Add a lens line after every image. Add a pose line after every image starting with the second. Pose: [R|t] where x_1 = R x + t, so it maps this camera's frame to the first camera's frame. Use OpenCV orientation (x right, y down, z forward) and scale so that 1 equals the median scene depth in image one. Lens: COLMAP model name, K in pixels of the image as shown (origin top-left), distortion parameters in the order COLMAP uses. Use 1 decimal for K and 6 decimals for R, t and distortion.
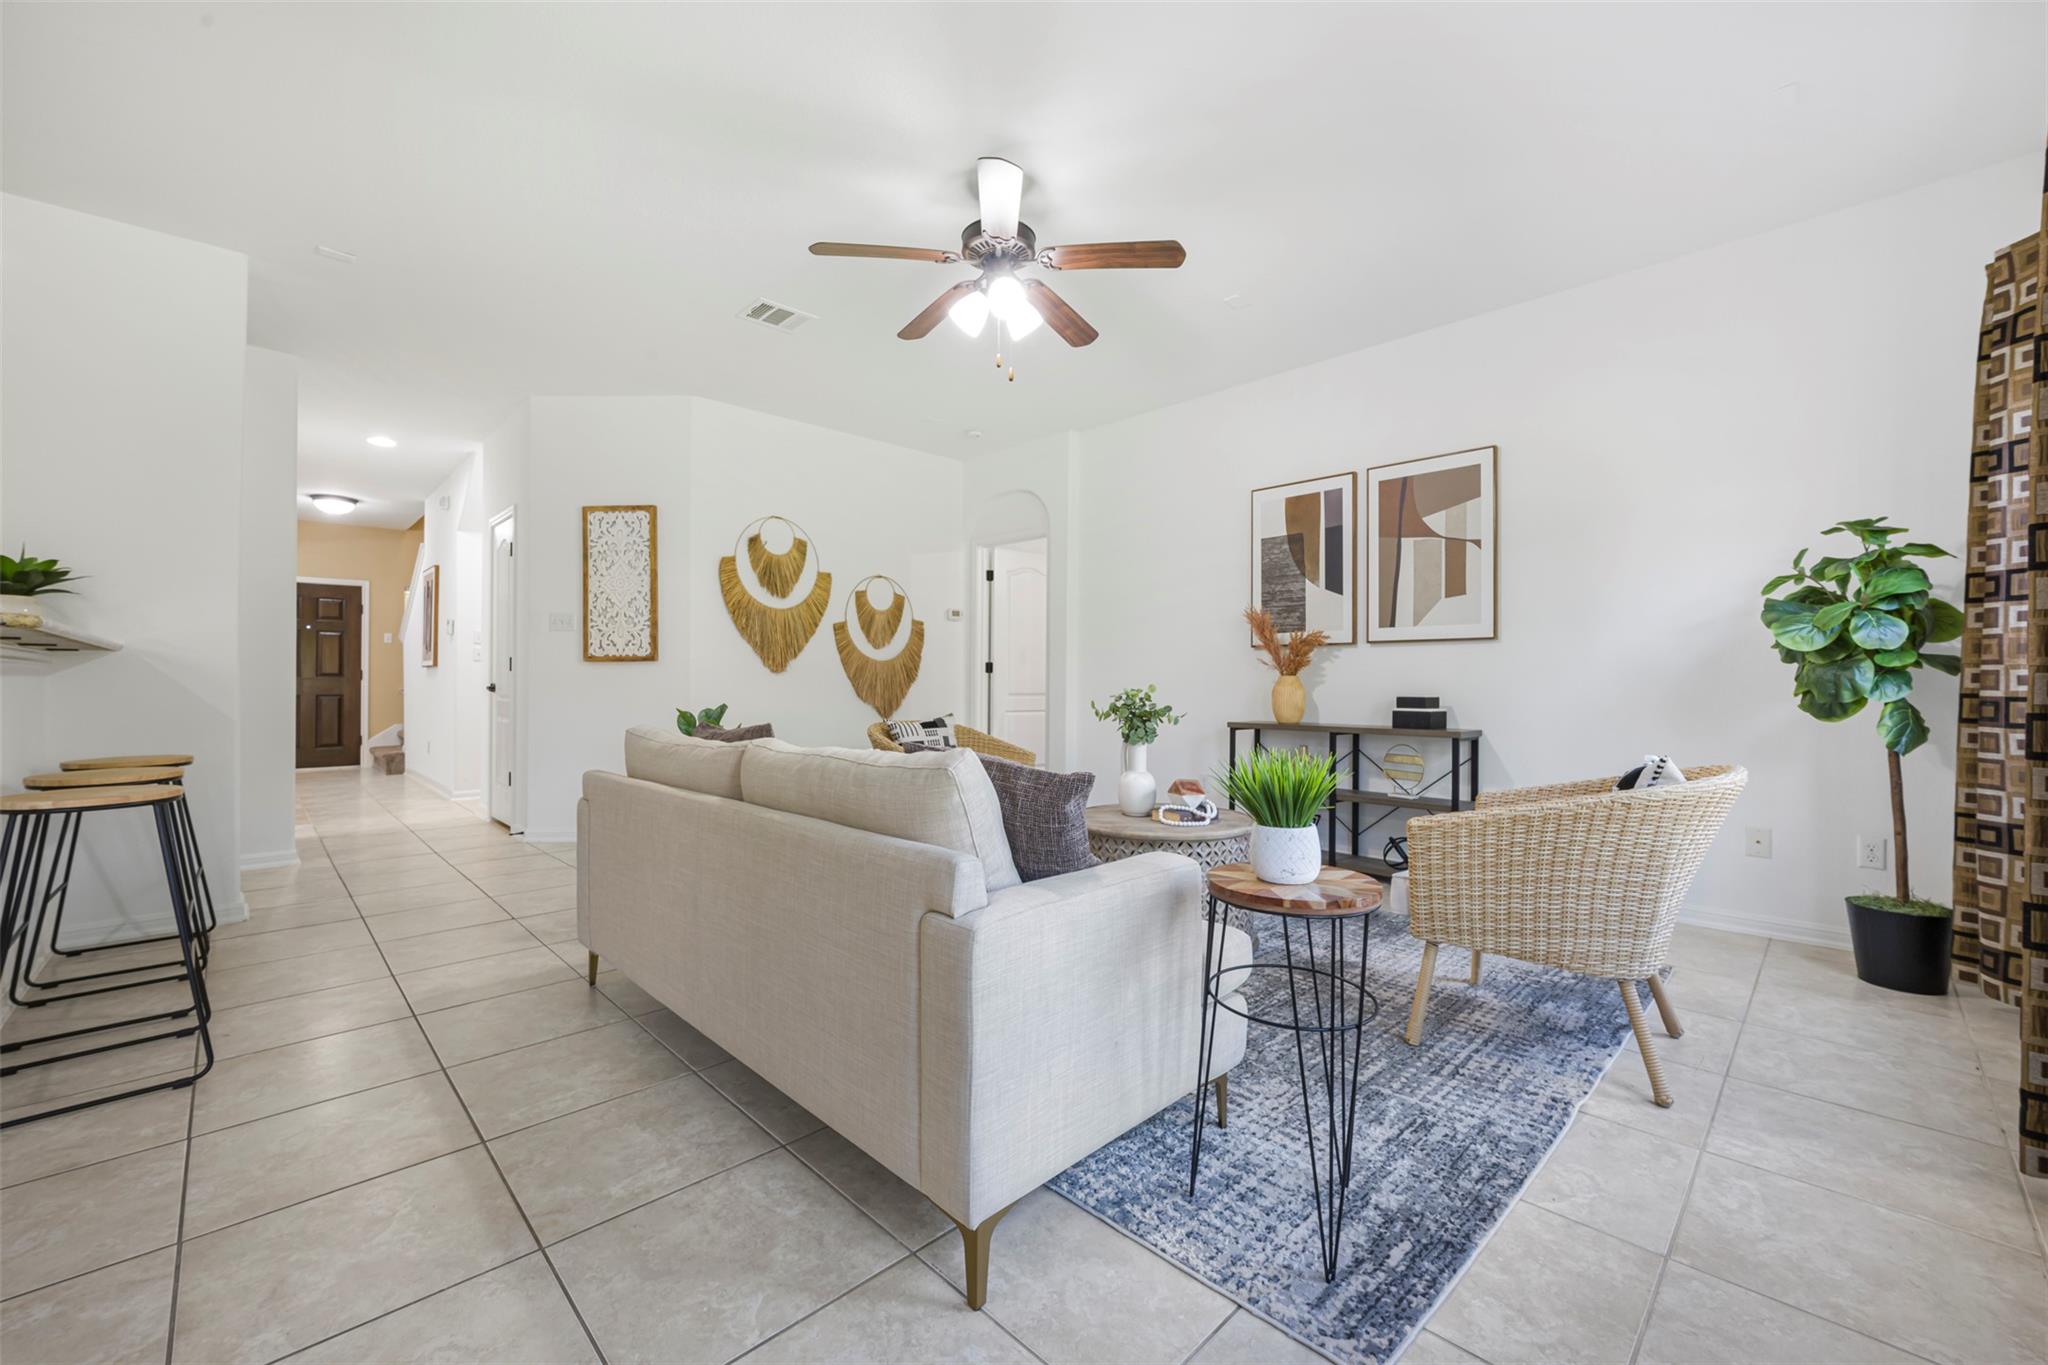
lens RADIAL K [[828.9, 0, 1023.2], [0, 828.9, 674.5], [0, 0, 1]] dist [-0.007144, 0.000188]
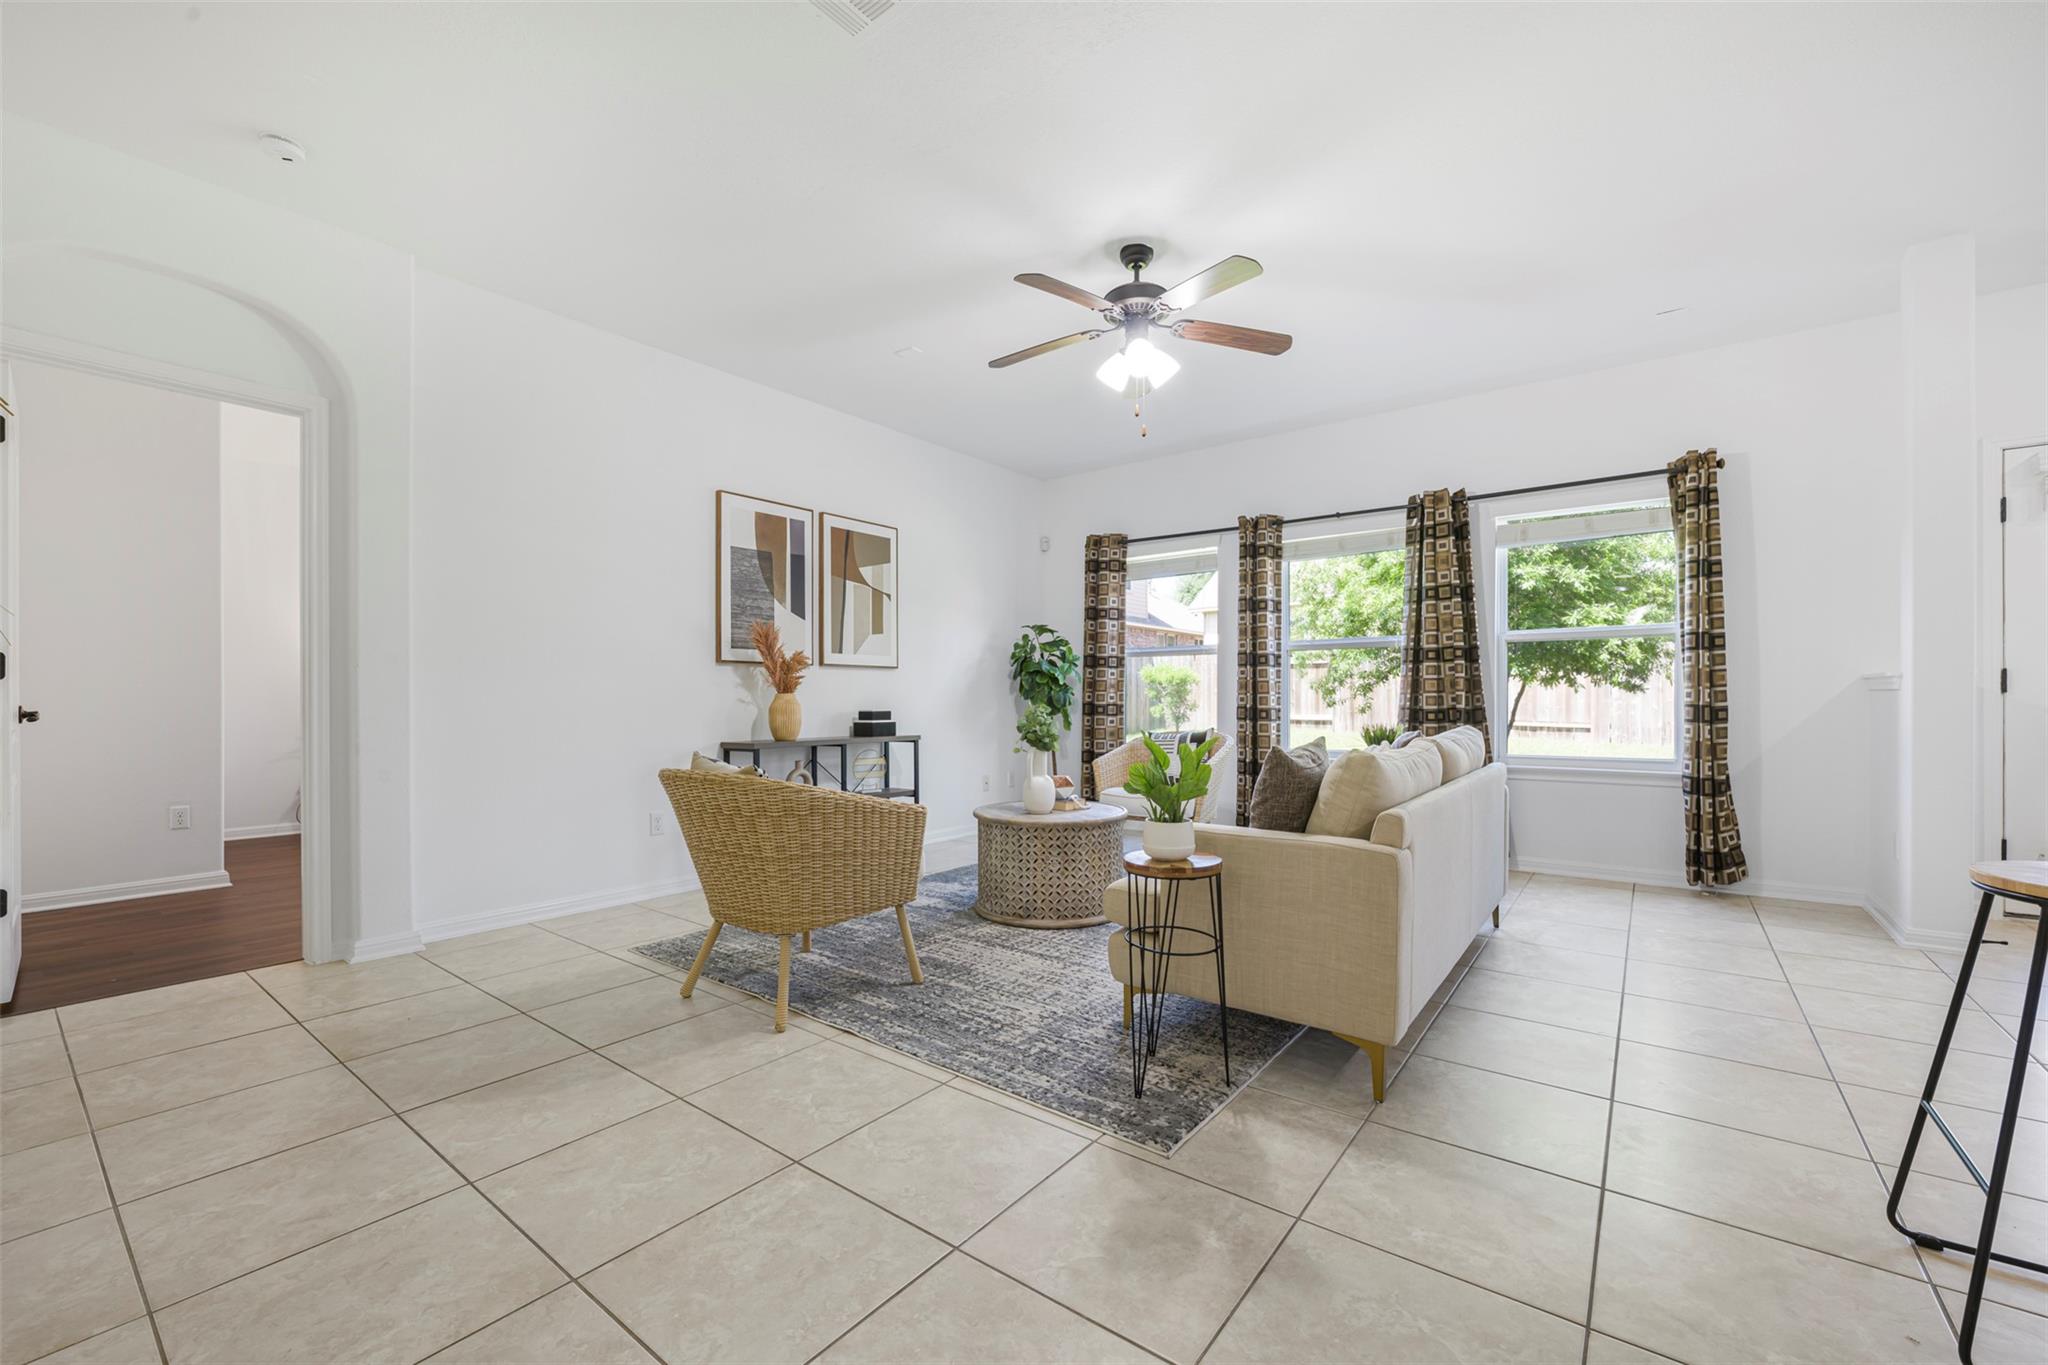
lens RADIAL K [[828.9, 0, 1029.4], [0, 828.9, 707.2], [0, 0, 1]] dist [-0.007144, 0.000188]
pose [[-0.149687, -0.004644, 0.988723, -0.708716], [-0.000172, 0.999989, 0.004670, 0.013310], [-0.988733, 0.000529, -0.149686, 0.839571]]
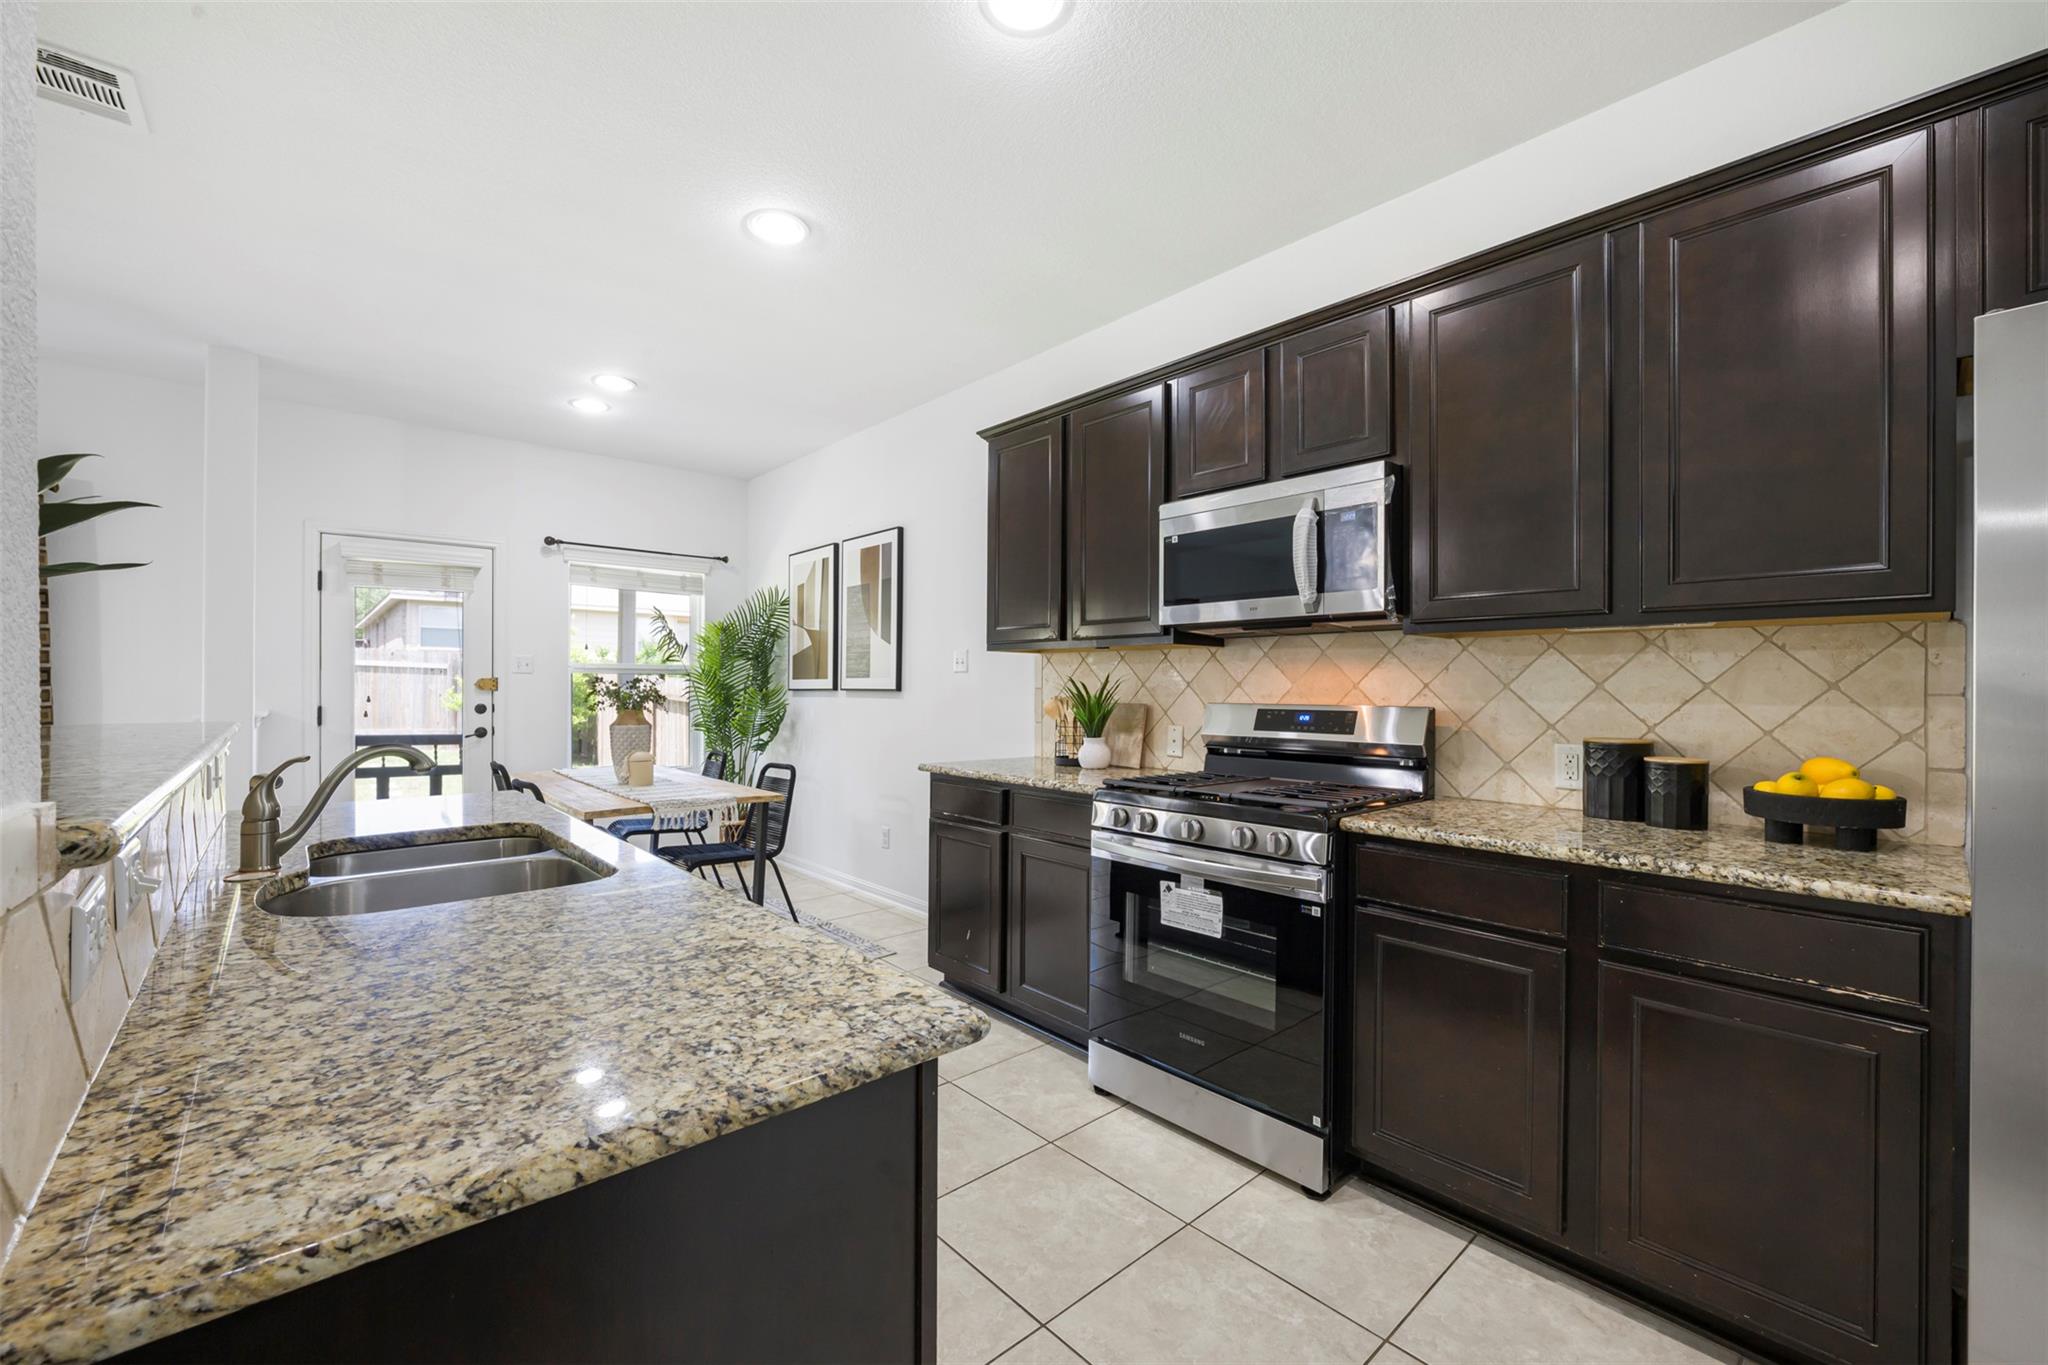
lens RADIAL K [[828.9, 0, 1020.0], [0, 828.9, 688.3], [0, 0, 1]] dist [-0.007144, 0.000188]
pose [[-0.999023, -0.005985, 0.043784, -0.955107], [-0.005927, 0.999981, 0.001455, -0.046546], [-0.043791, 0.001194, -0.999040, 0.761515]]
